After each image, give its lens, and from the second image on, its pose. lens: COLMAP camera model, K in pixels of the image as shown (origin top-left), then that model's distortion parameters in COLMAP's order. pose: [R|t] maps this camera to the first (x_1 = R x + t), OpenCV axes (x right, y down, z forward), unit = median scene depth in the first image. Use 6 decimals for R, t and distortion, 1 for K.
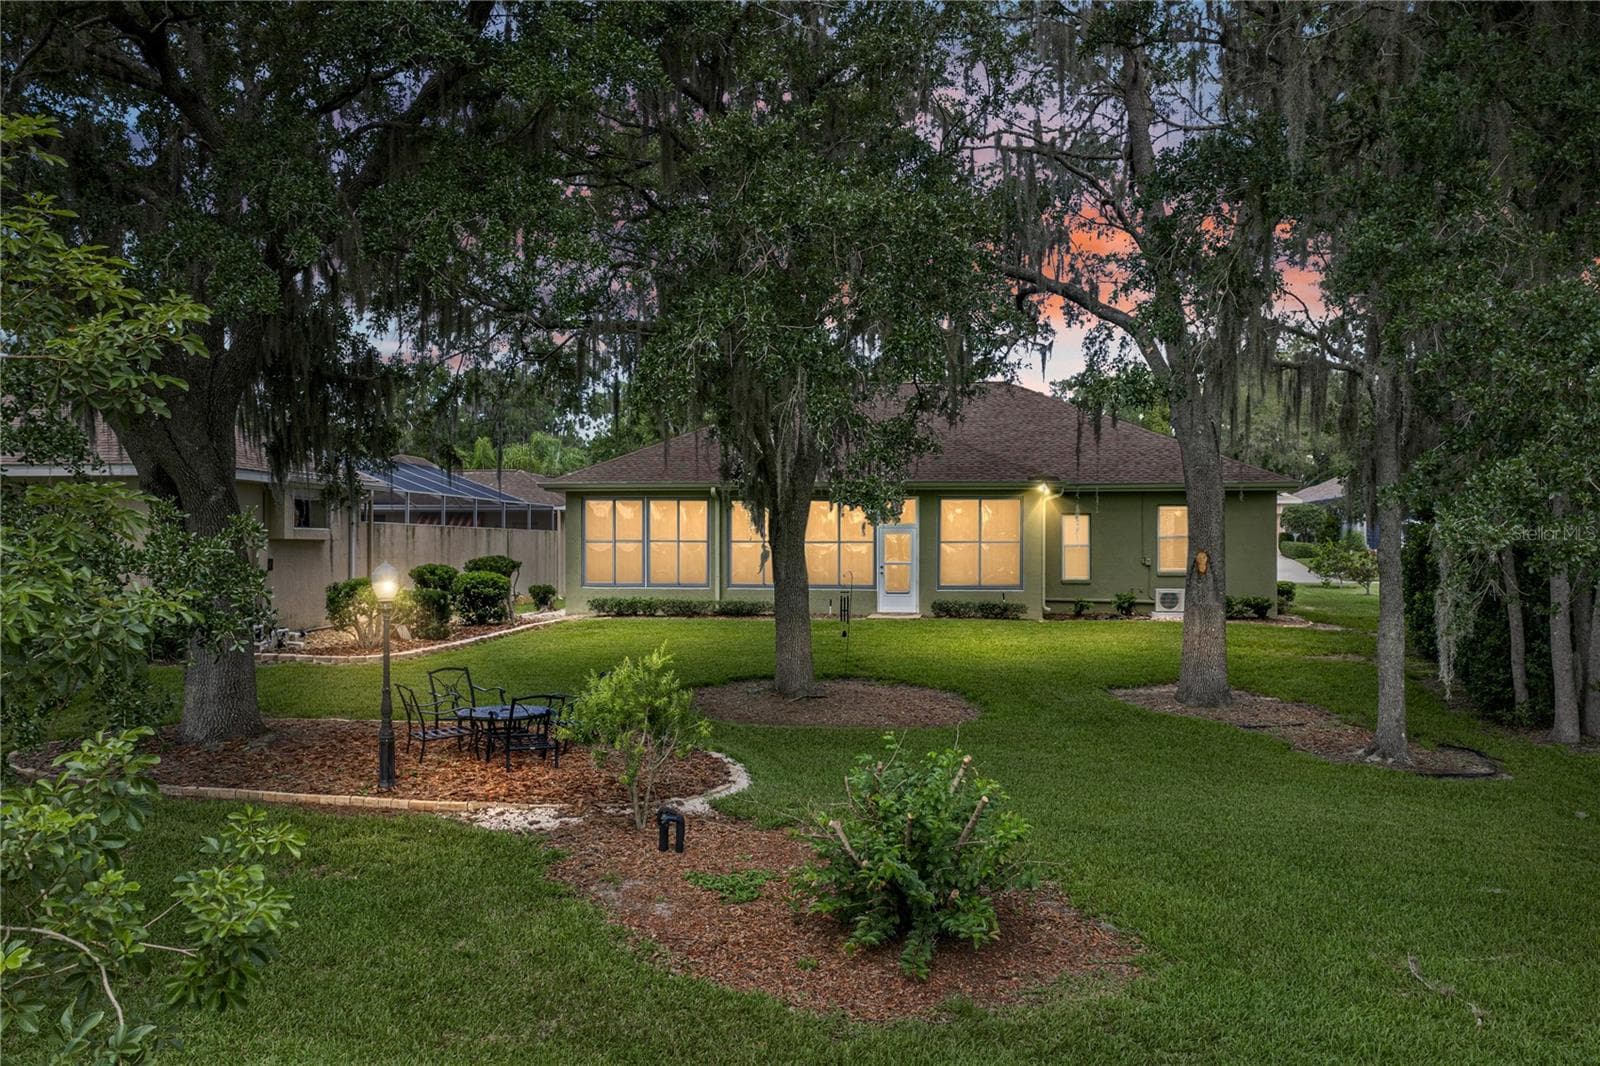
lens RADIAL K [[1330.1, 0, 802.7], [0, 1330.1, 532.9], [0, 0, 1]] dist [0.043633, -0.015301]
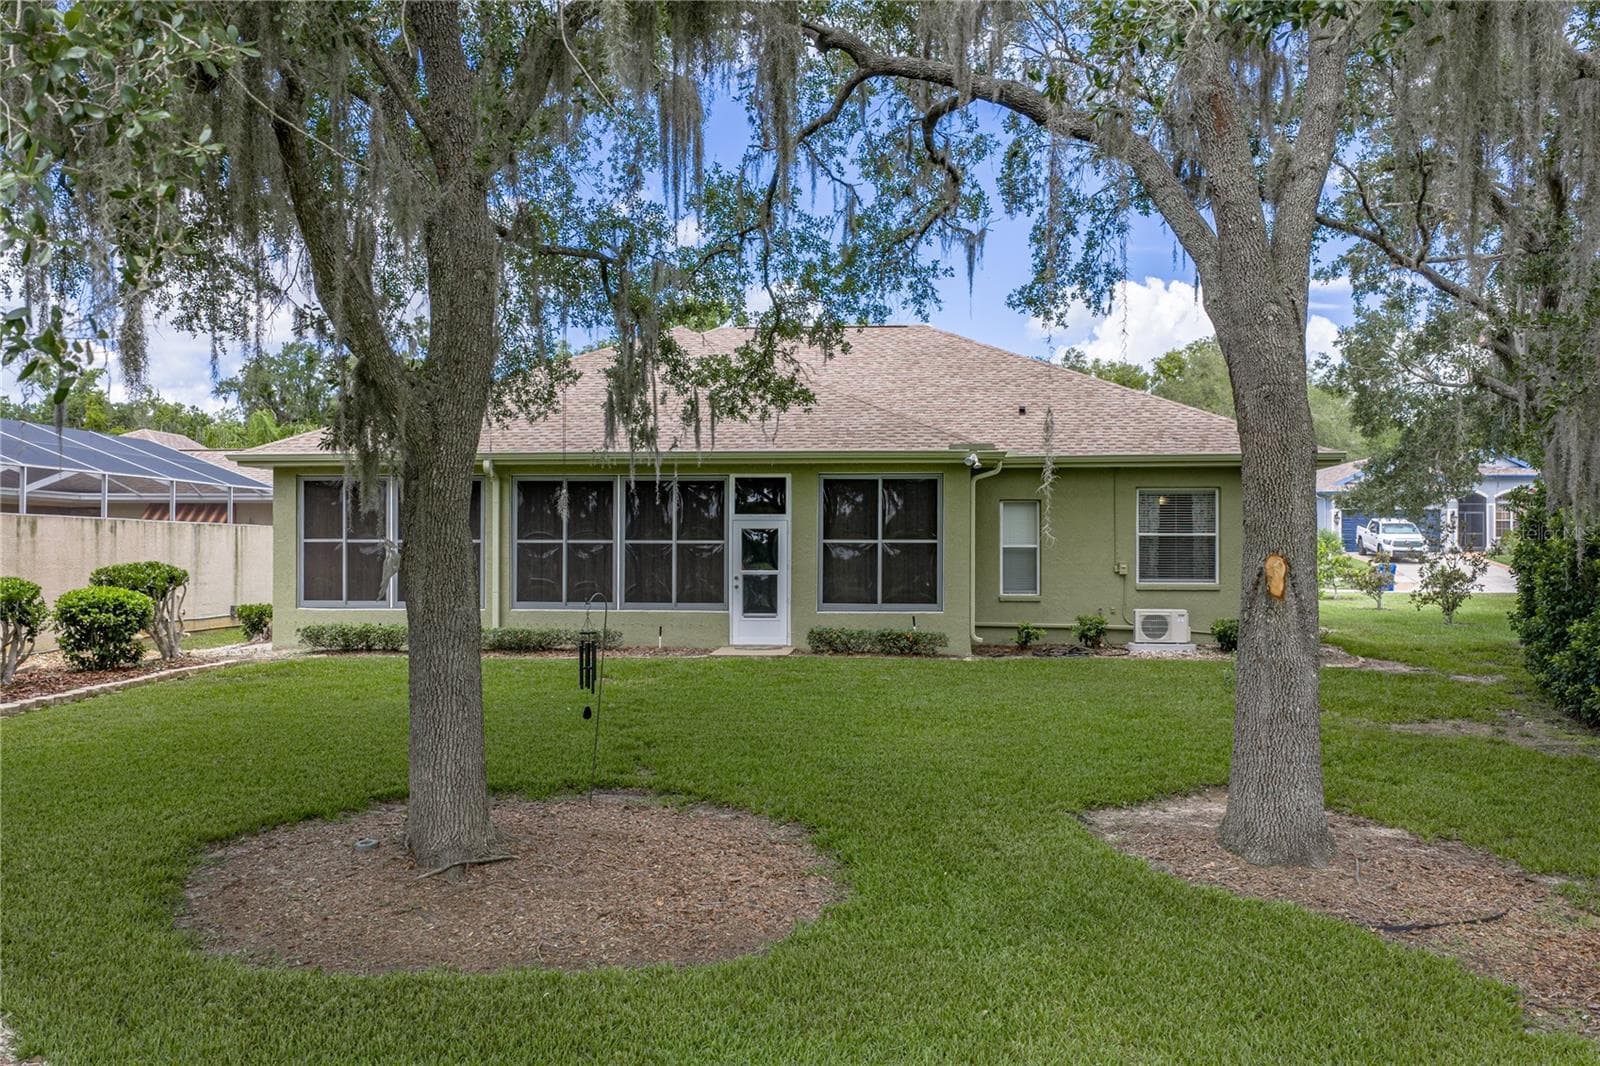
lens RADIAL K [[1330.1, 0, 798.0], [0, 1330.1, 534.3], [0, 0, 1]] dist [0.043633, -0.015301]
pose [[0.999112, -0.000629, 0.042139, 0.064130], [0.000706, 0.999998, -0.001814, 0.004741], [-0.042138, 0.001843, 0.999110, 0.329553]]
